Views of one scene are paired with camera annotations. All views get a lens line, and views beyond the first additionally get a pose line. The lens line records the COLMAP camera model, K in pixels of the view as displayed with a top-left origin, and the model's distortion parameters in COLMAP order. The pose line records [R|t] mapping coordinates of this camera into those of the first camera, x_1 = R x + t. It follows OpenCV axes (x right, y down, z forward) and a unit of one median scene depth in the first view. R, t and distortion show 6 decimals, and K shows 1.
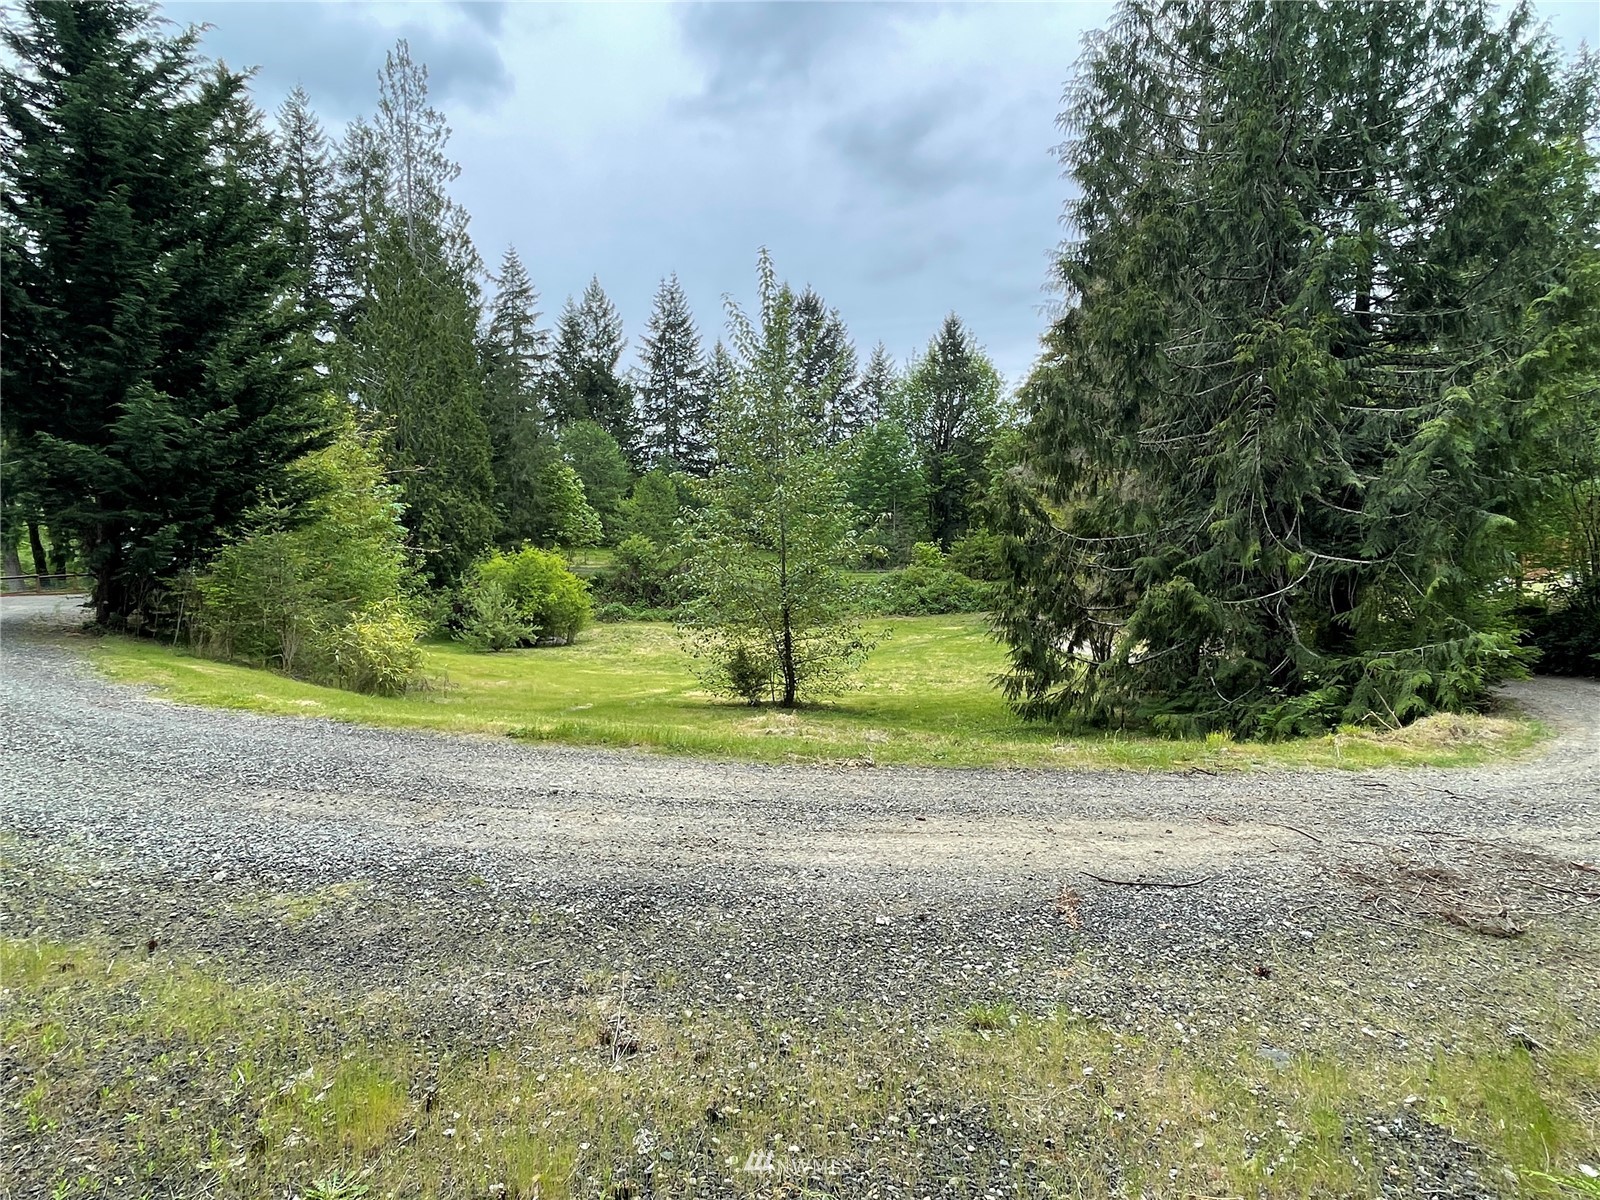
lens RADIAL K [[933.6, 0, 800.0], [0, 933.6, 600.0], [0, 0, 1]] dist [0.046501, 0.000180]
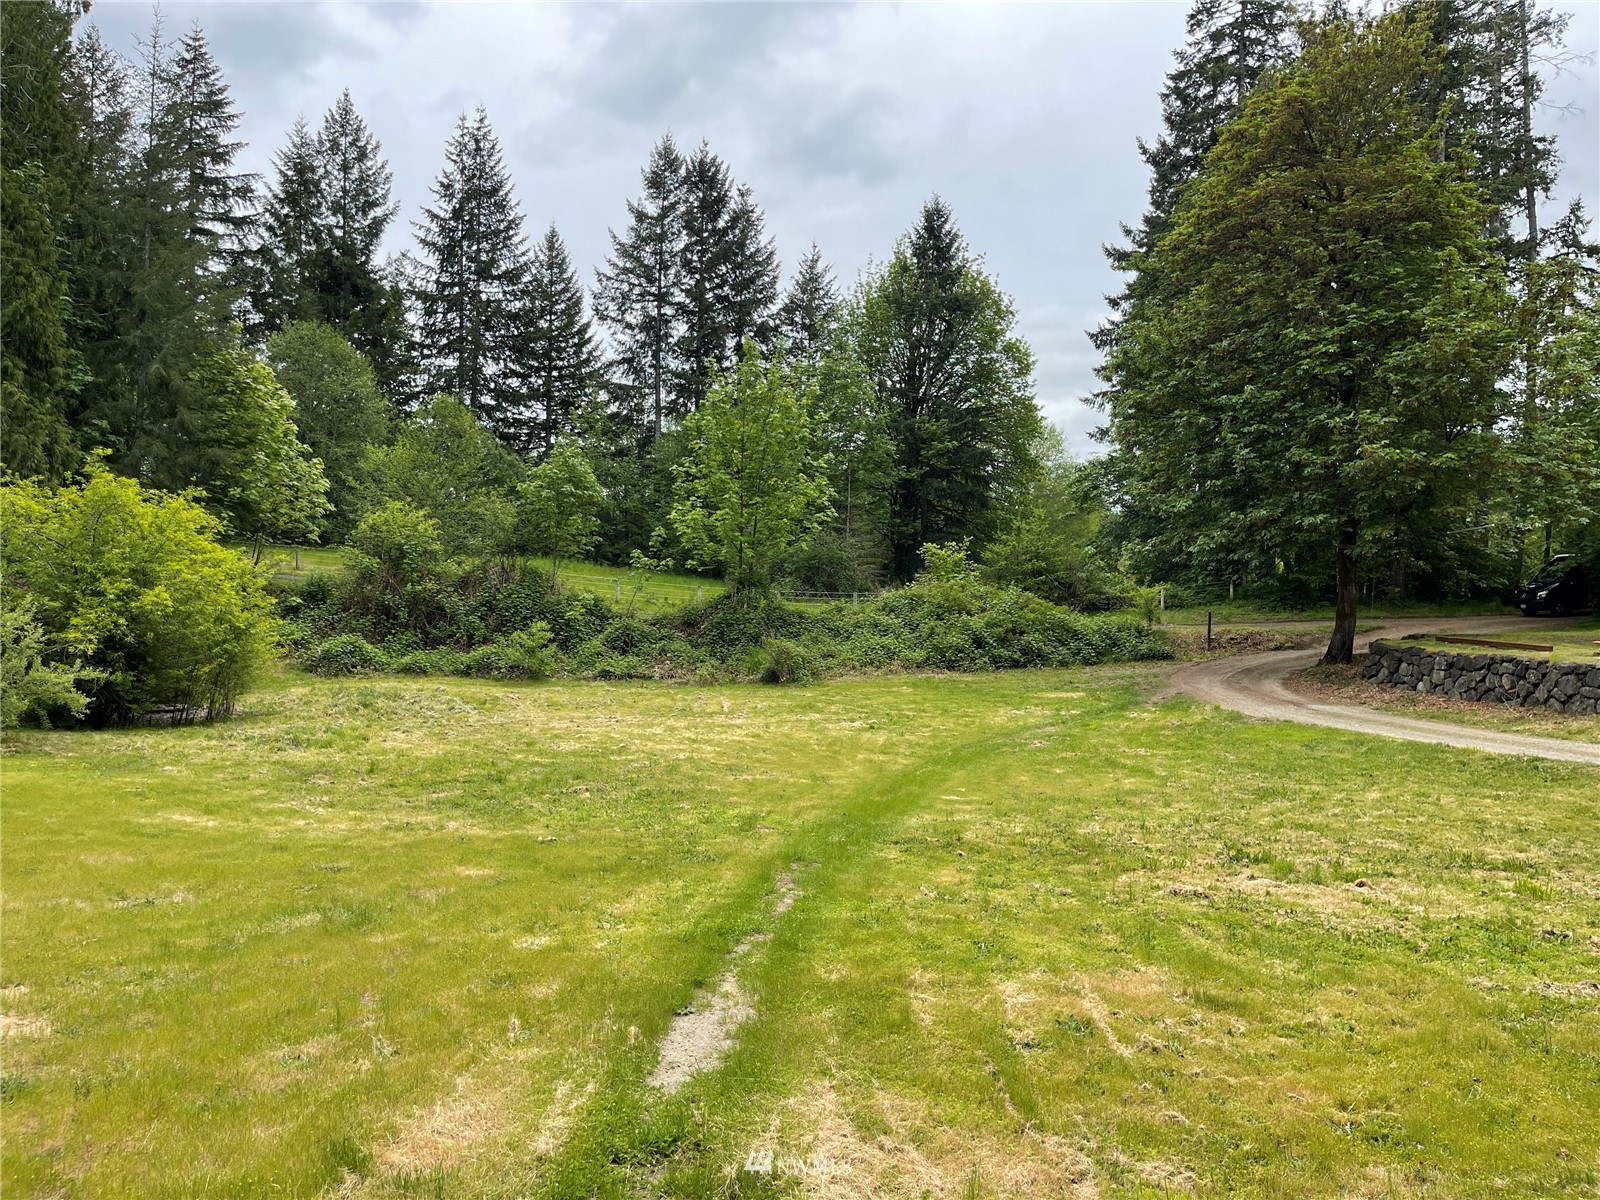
lens RADIAL K [[1217.9, 0, 800.0], [0, 1217.9, 600.0], [0, 0, 1]] dist [-0.007747, -0.004516]
pose [[0.989941, 0.020735, 0.139955, -0.034544], [-0.012653, 0.998213, -0.058397, 0.010799], [-0.140916, 0.056039, 0.988434, 0.215748]]
